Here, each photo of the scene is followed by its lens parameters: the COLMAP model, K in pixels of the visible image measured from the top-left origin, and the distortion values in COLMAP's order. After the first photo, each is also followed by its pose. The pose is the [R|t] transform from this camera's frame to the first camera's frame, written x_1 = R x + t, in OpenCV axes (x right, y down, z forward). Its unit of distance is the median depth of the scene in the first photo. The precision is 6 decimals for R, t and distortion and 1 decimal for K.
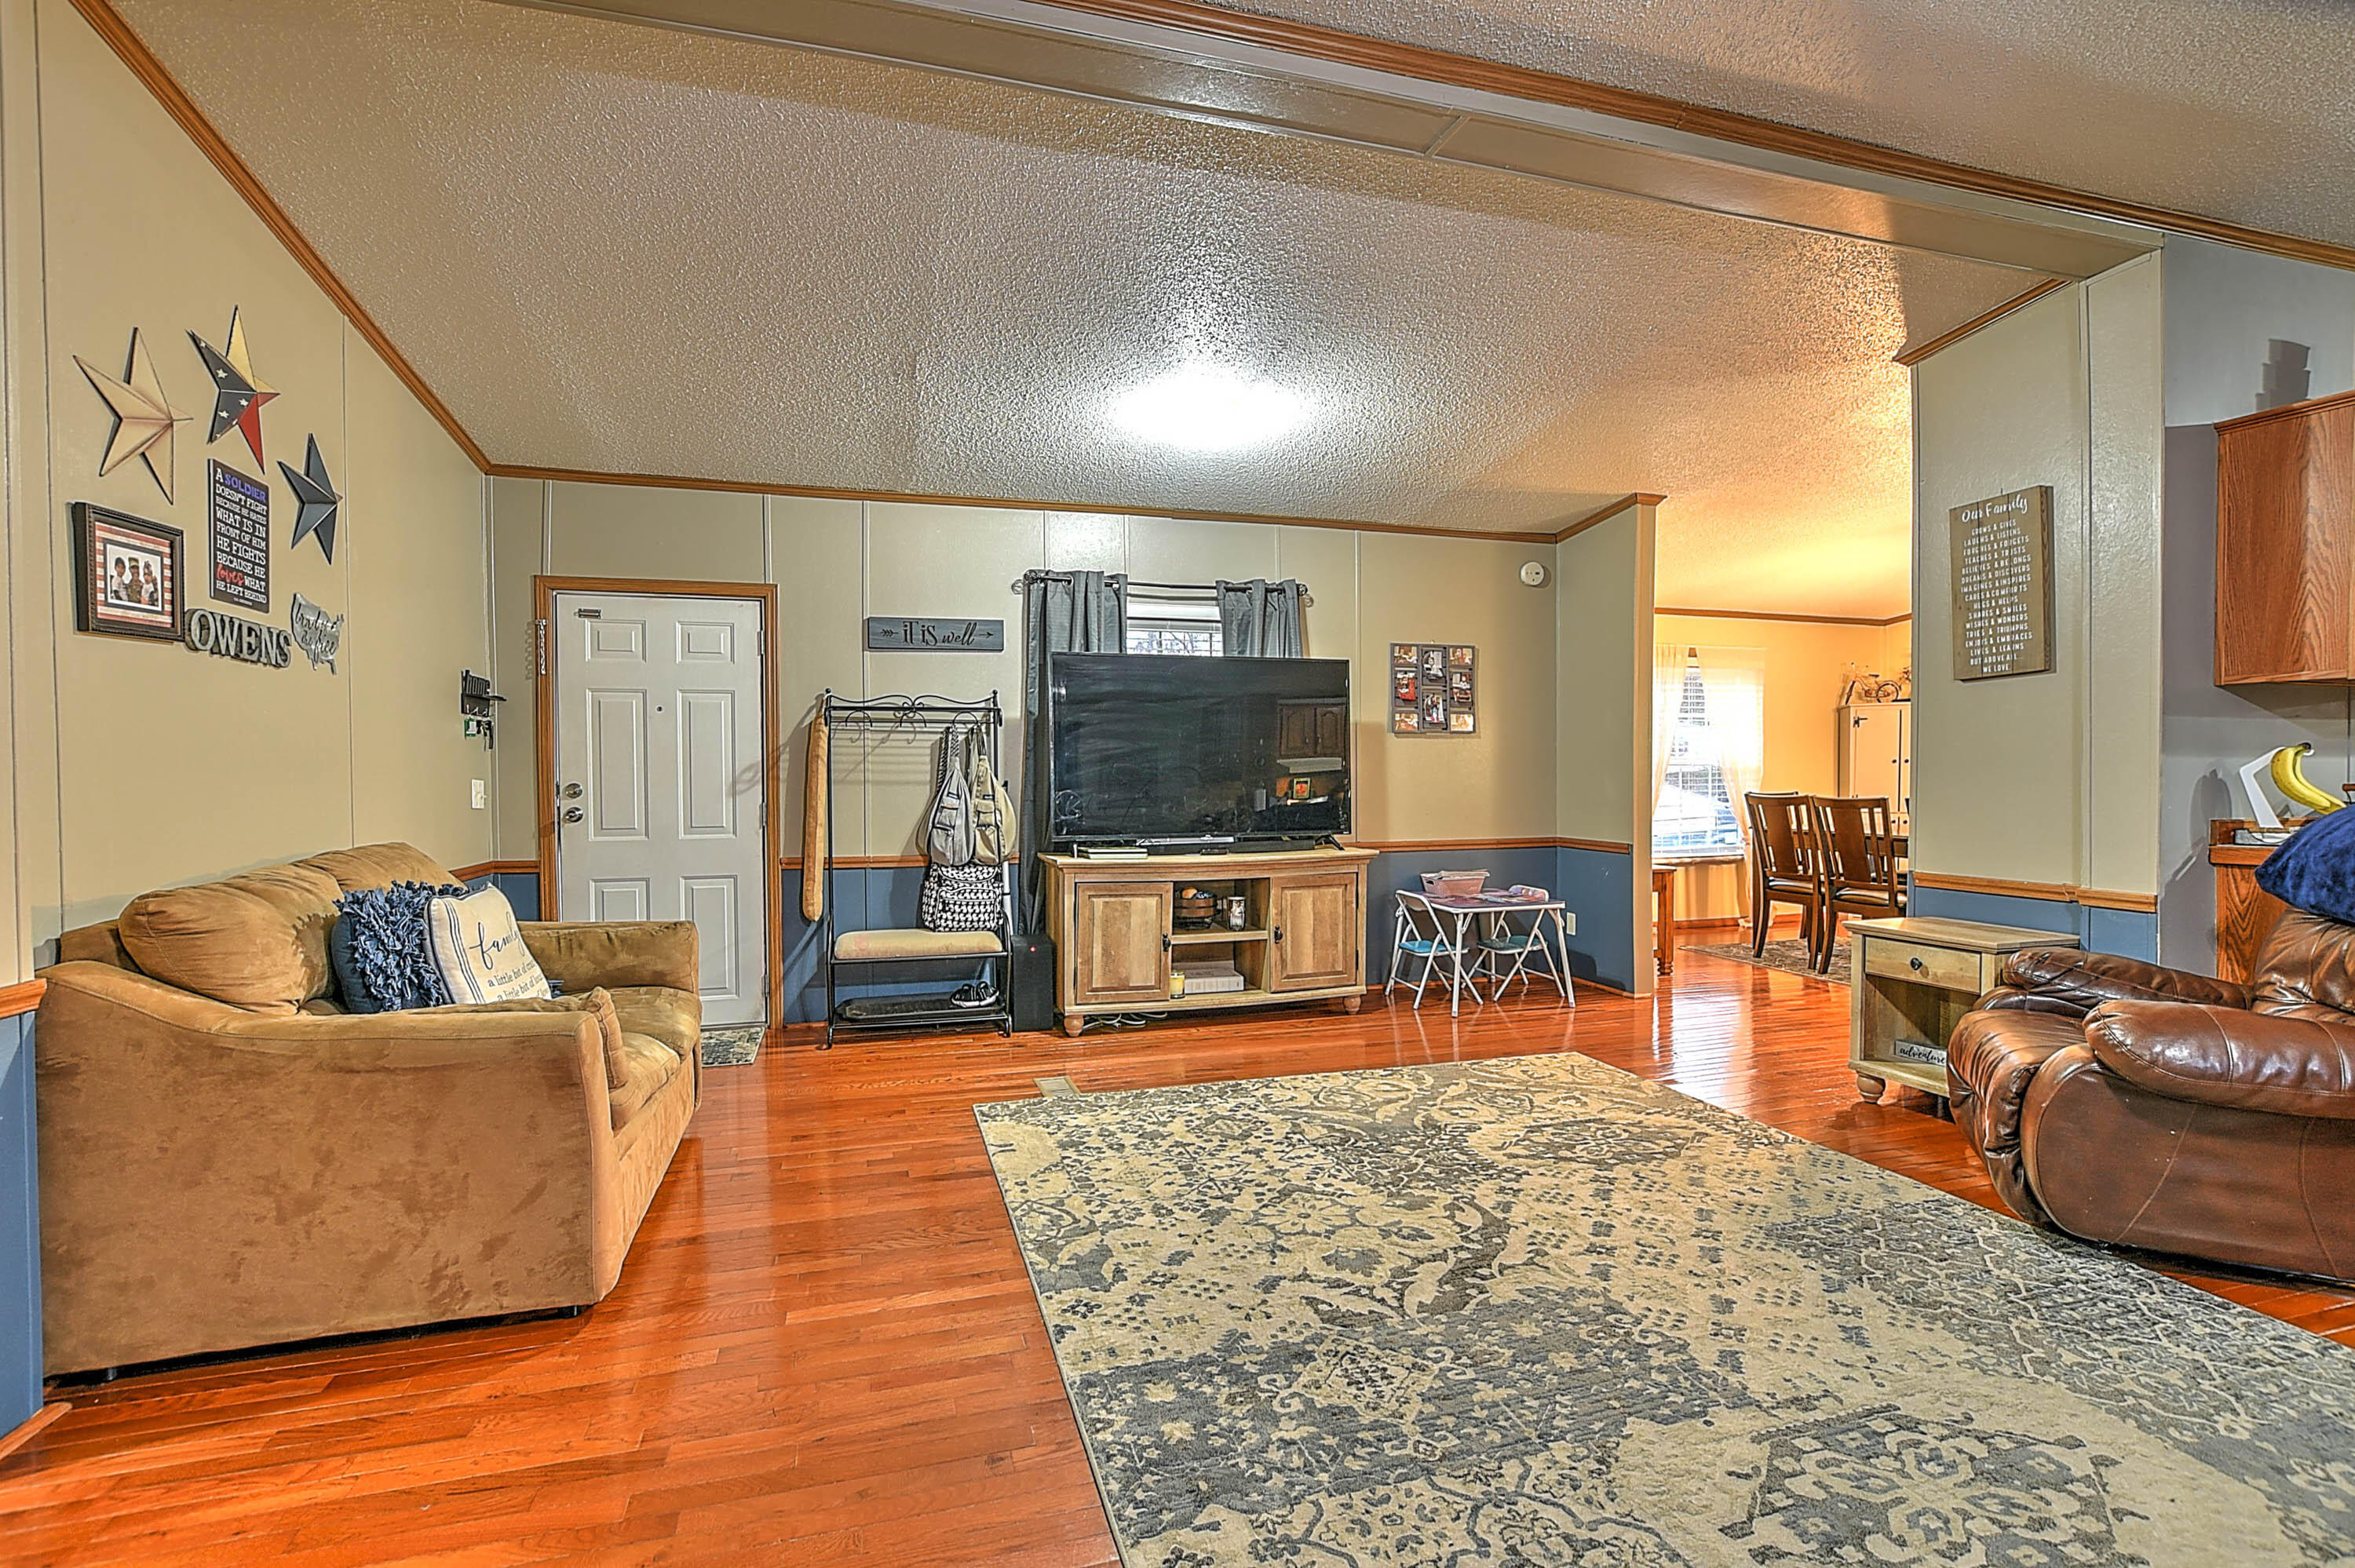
lens RADIAL K [[1044.0, 0, 1161.7], [0, 1044.0, 790.4], [0, 0, 1]] dist [-0.024631, 0.005813]
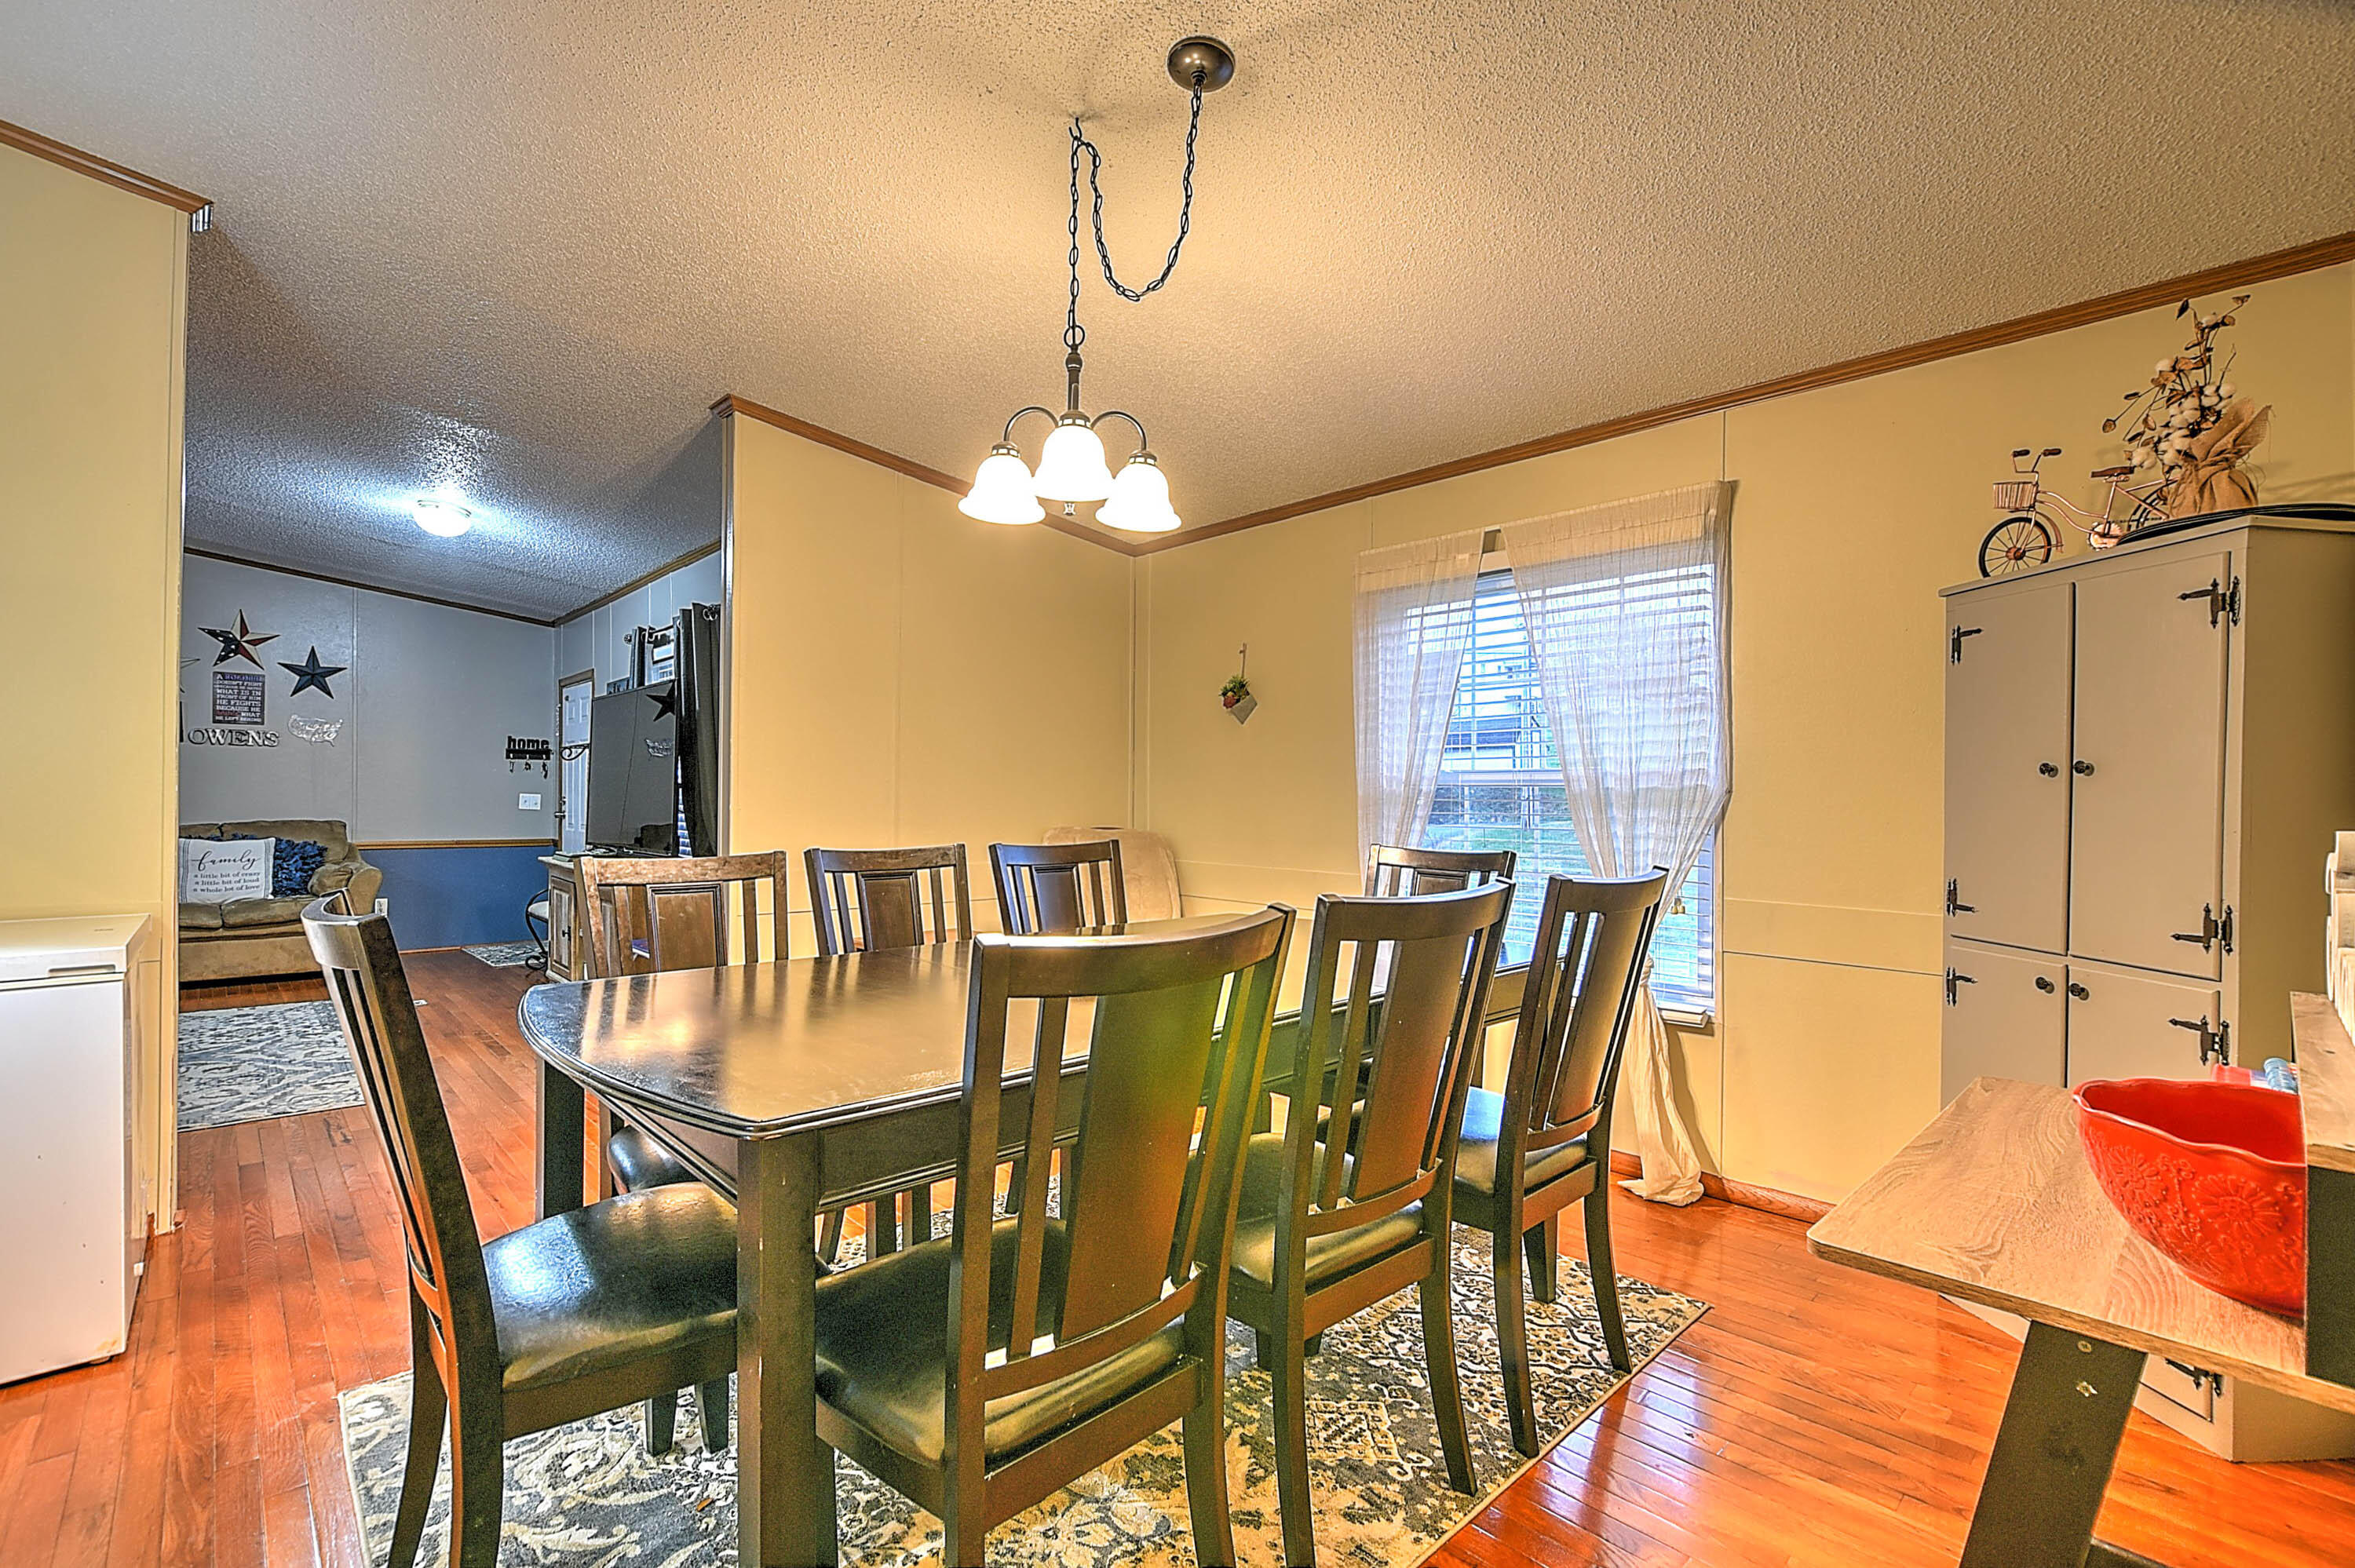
lens RADIAL K [[1044.0, 0, 1161.7], [0, 1044.0, 790.4], [0, 0, 1]] dist [-0.024631, 0.005813]
pose [[0.451734, 0.001841, -0.892151, 1.631362], [-0.023068, 0.999688, -0.009618, -0.026867], [0.891854, 0.024925, 0.451635, 1.258915]]
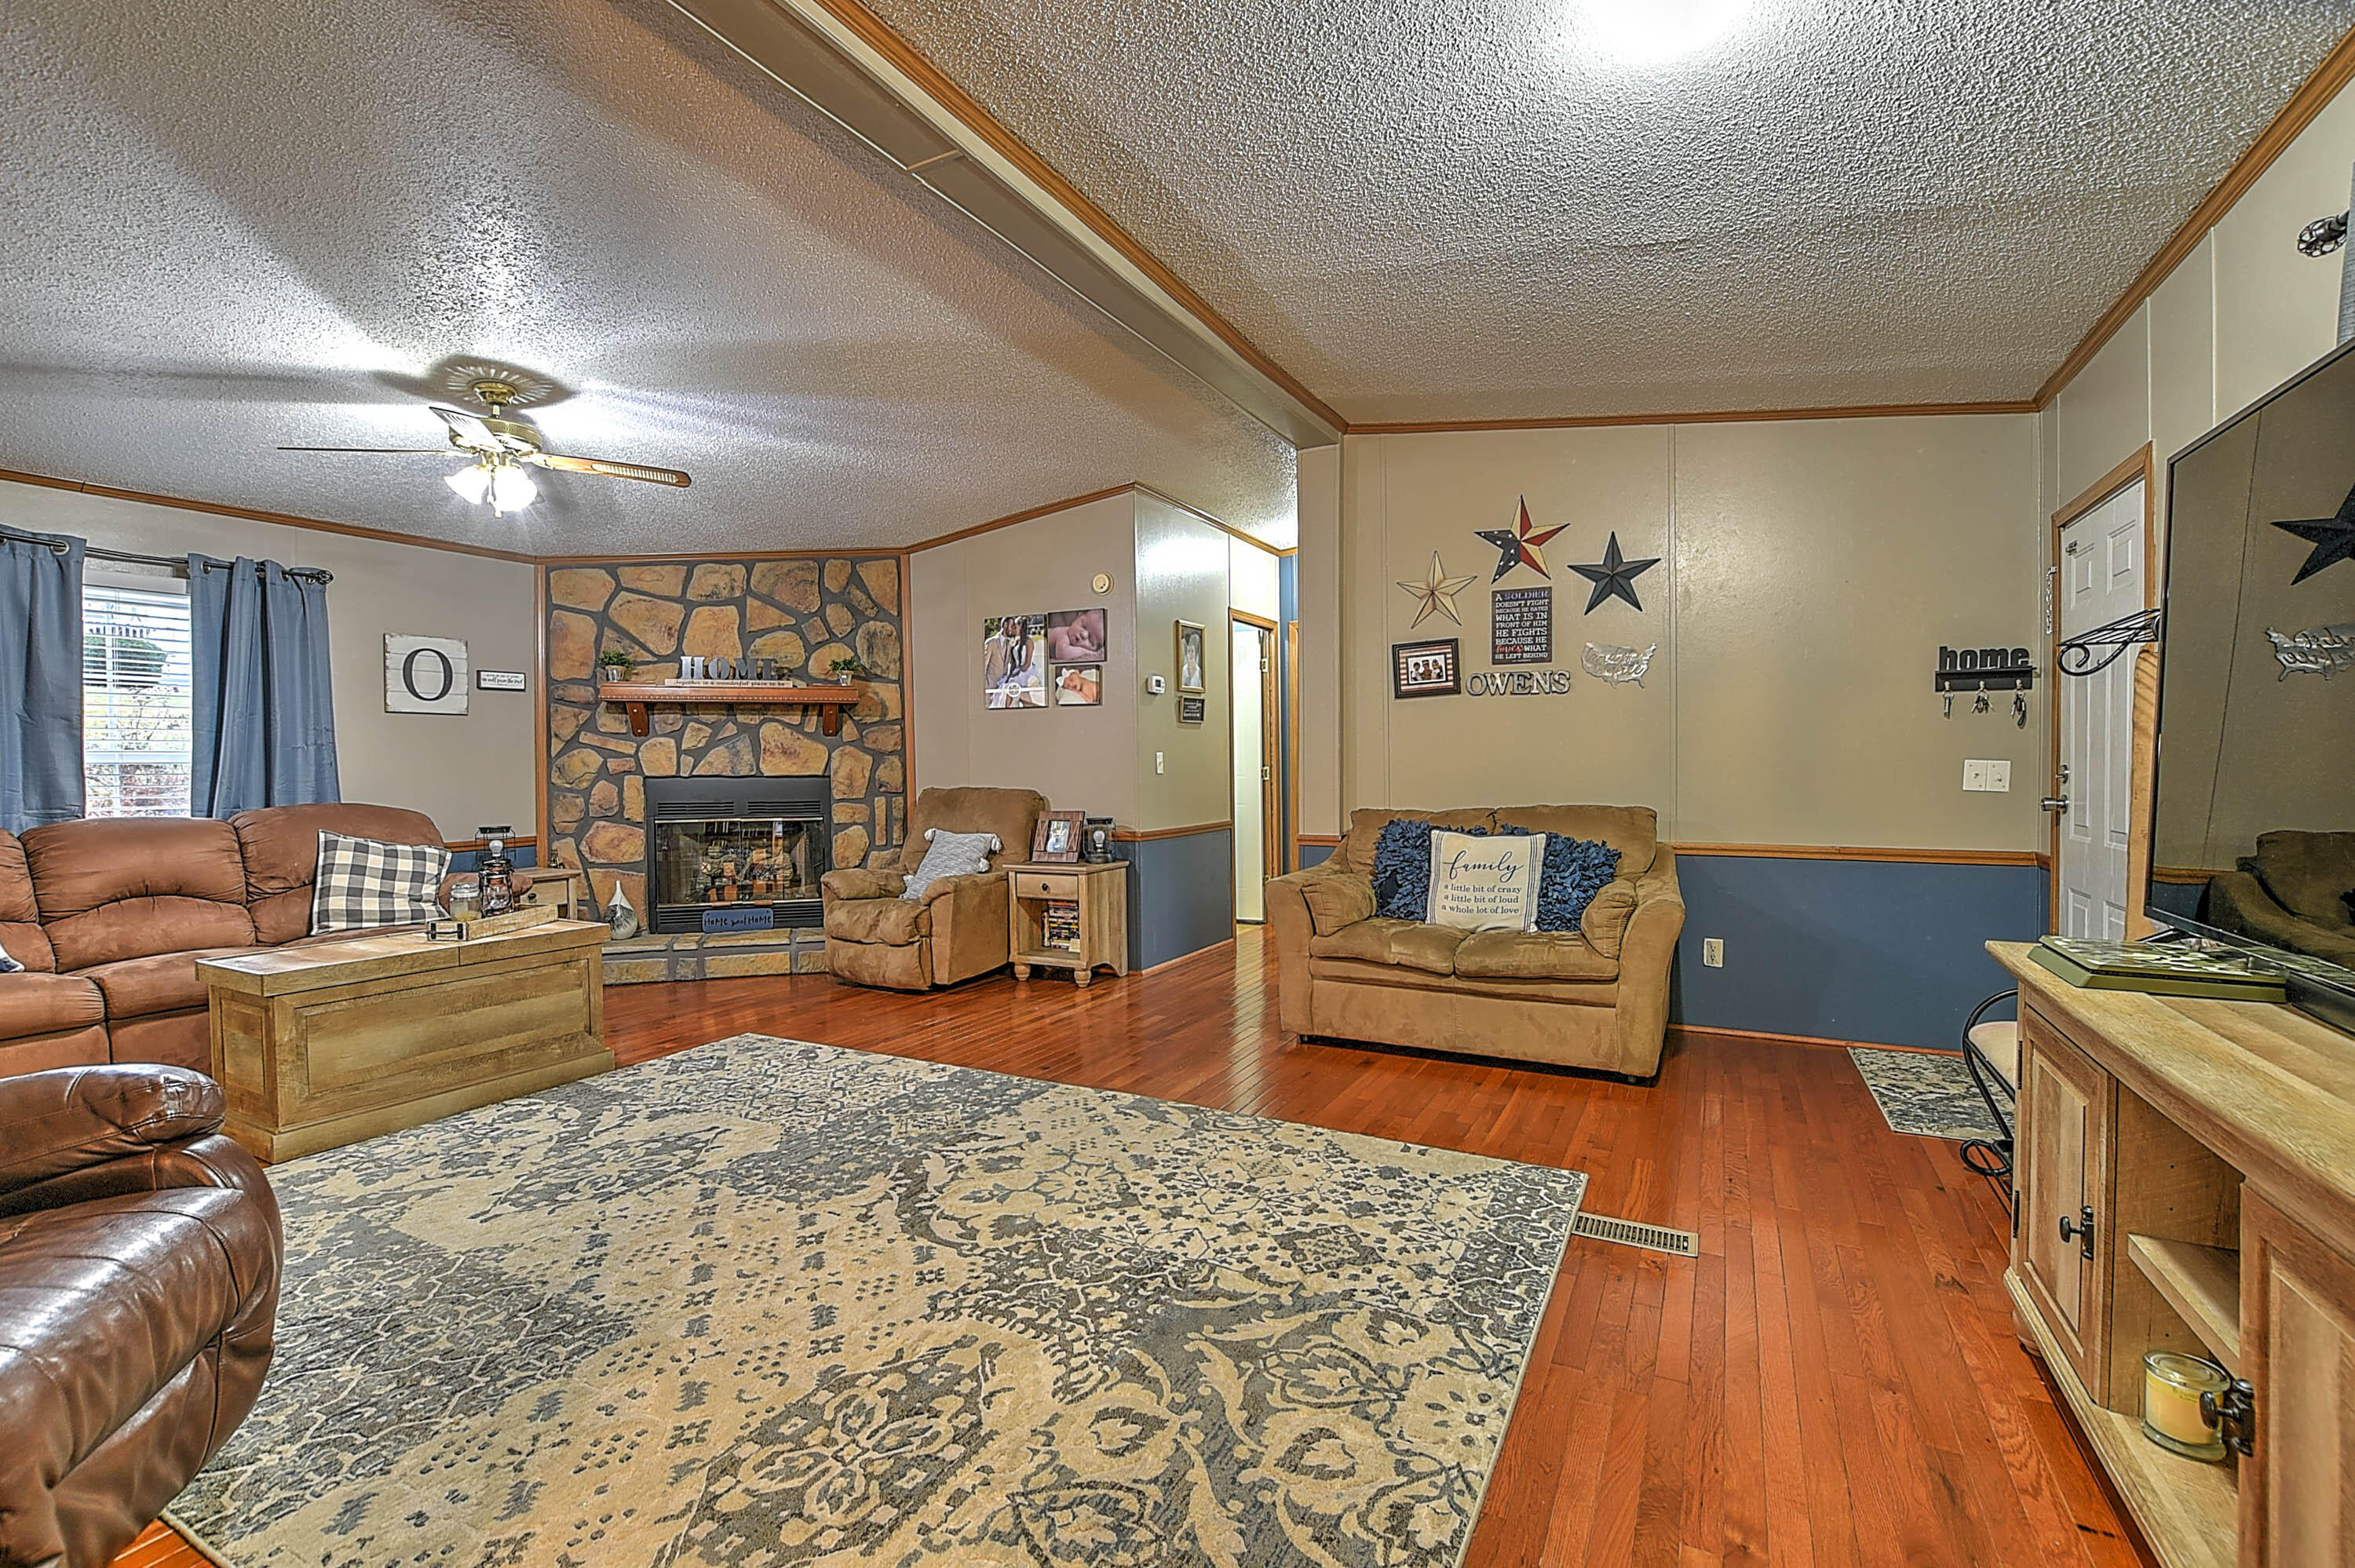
lens RADIAL K [[1044.0, 0, 1161.7], [0, 1044.0, 790.4], [0, 0, 1]] dist [-0.024631, 0.005813]
pose [[-0.697469, 0.029652, -0.716001, 0.553661], [-0.000403, 0.999127, 0.041770, -0.022612], [0.716615, 0.029422, -0.696849, 1.196195]]
